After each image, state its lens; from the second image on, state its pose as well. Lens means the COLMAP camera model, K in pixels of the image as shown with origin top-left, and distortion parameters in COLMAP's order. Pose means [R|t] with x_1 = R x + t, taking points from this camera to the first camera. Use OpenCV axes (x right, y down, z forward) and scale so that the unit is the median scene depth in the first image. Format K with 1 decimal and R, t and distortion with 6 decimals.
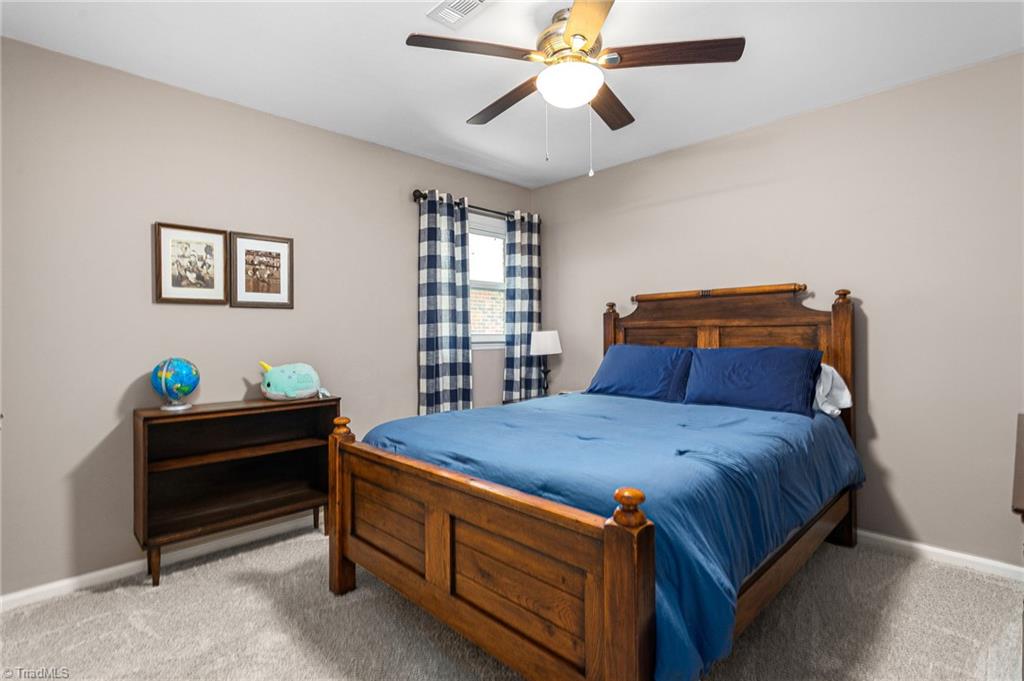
lens RADIAL K [[504.5, 0, 512.6], [0, 504.5, 323.9], [0, 0, 1]] dist [0.014585, 0.000601]
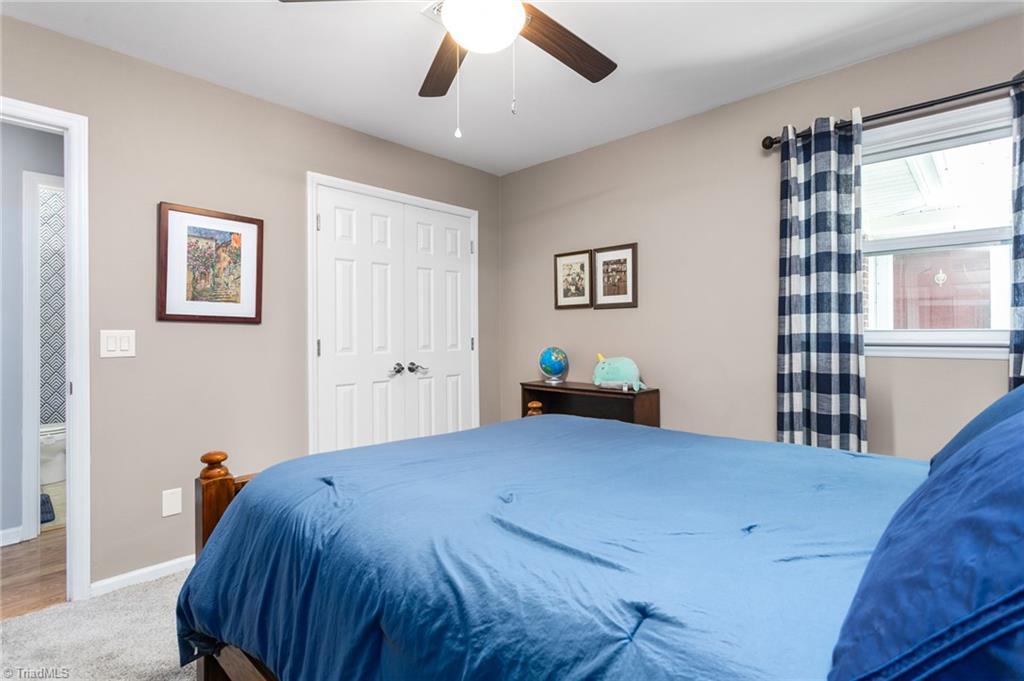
lens RADIAL K [[504.5, 0, 512.6], [0, 504.5, 323.9], [0, 0, 1]] dist [0.014585, 0.000601]
pose [[0.034312, -0.012249, -0.999336, 0.678872], [0.023197, 0.999665, -0.011457, 0.012883], [0.999142, -0.022789, 0.034585, 0.736816]]
